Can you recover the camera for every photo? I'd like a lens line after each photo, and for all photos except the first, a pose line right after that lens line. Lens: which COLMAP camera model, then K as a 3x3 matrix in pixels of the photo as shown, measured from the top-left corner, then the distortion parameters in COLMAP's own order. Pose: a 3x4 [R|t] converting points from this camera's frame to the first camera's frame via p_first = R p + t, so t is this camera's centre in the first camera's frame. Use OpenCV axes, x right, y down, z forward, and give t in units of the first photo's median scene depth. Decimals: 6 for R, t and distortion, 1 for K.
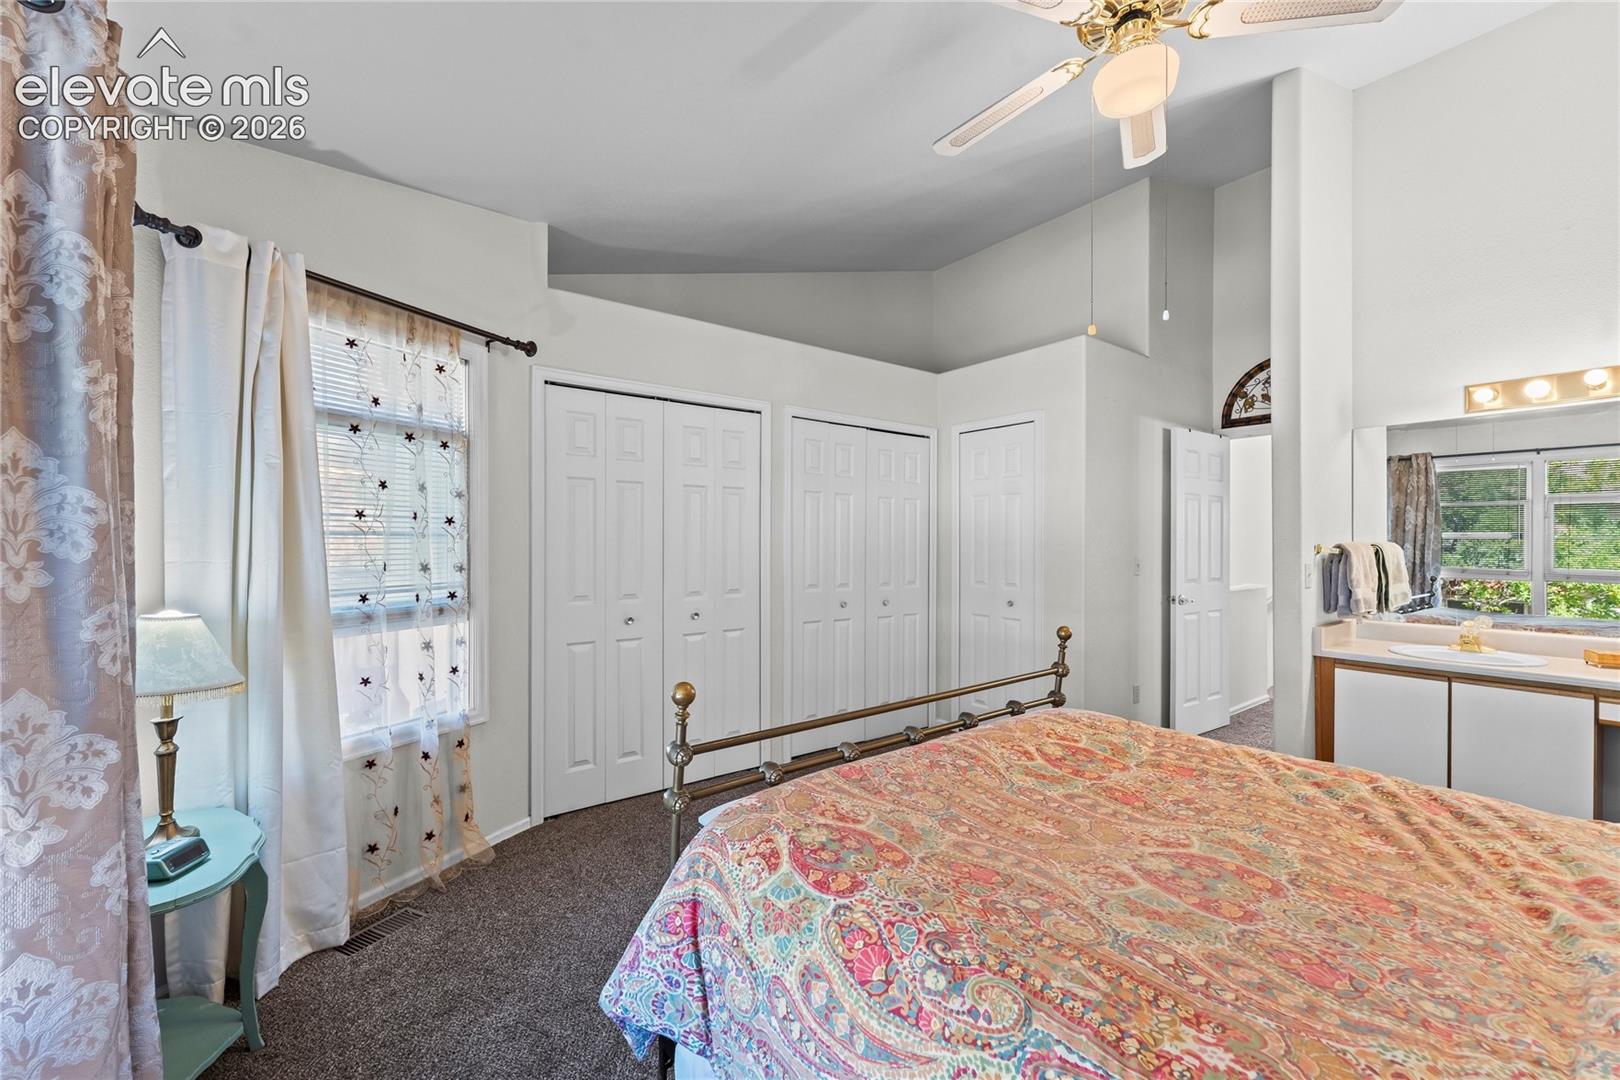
lens RADIAL K [[658.5, 0, 810.9], [0, 658.5, 541.0], [0, 0, 1]] dist [-0.000020, -0.000423]
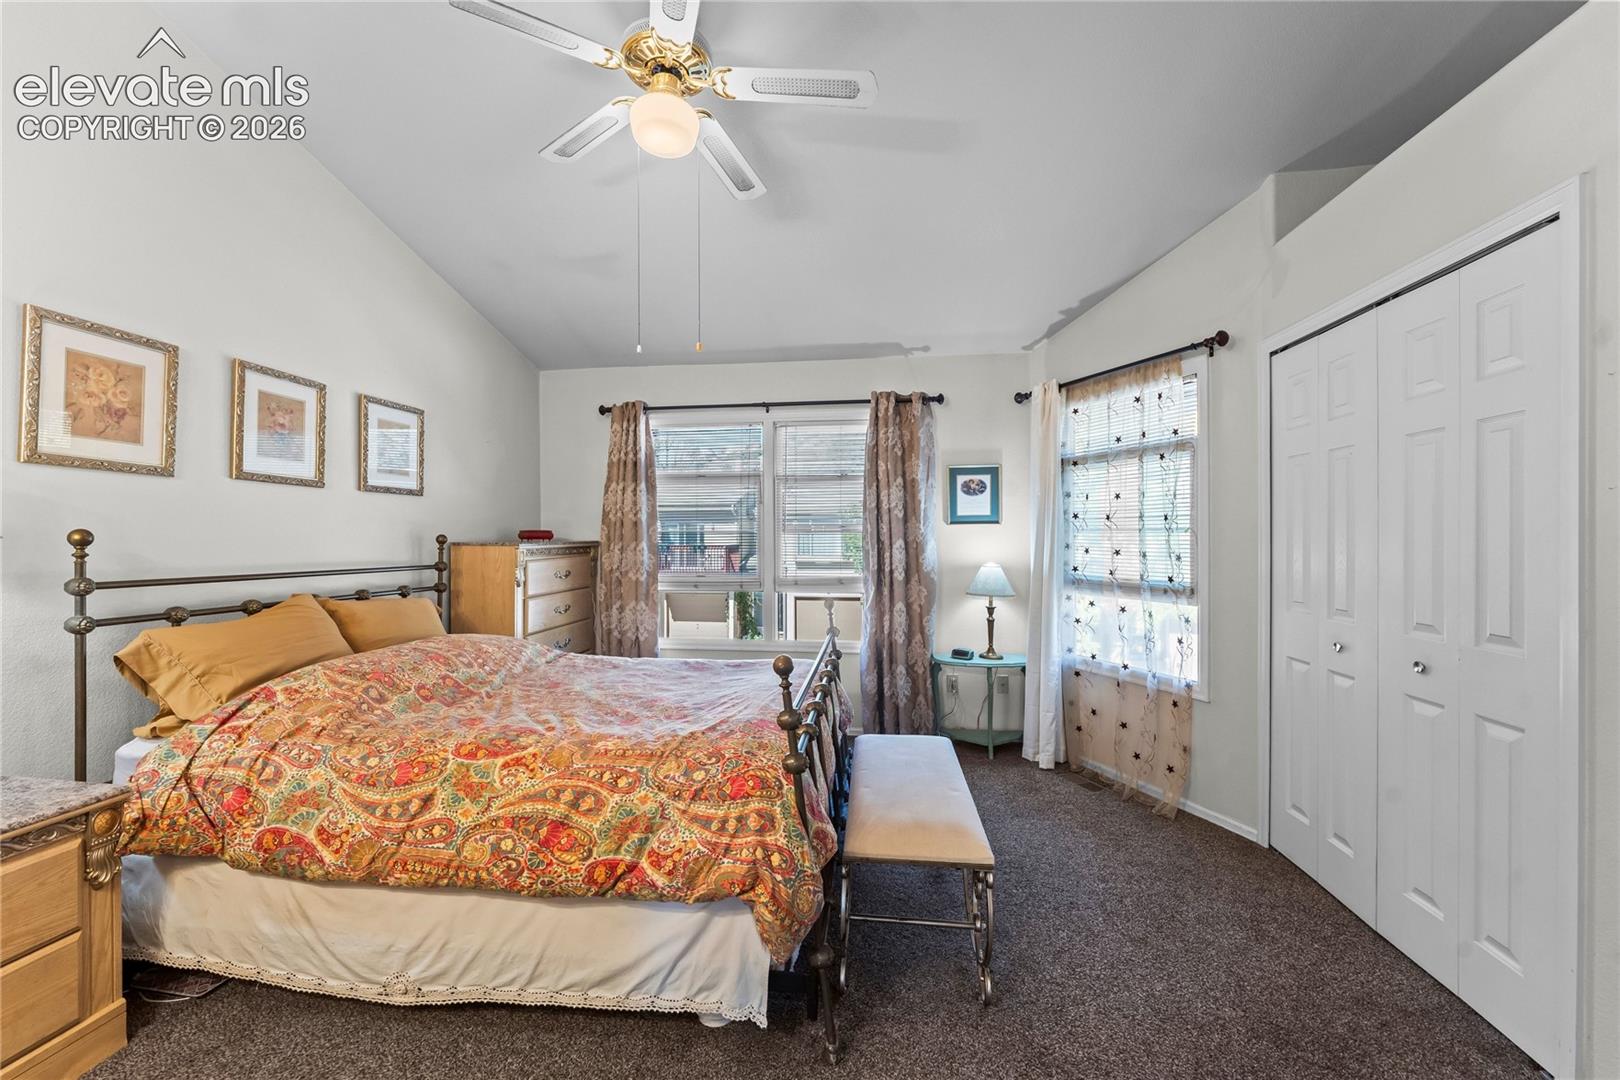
lens RADIAL K [[658.5, 0, 810.9], [0, 658.5, 541.0], [0, 0, 1]] dist [-0.000020, -0.000423]
pose [[-0.703383, -0.003454, -0.710803, 0.717102], [-0.006009, 0.999981, 0.001088, 0.014870], [0.710786, 0.005036, -0.703390, 1.291606]]
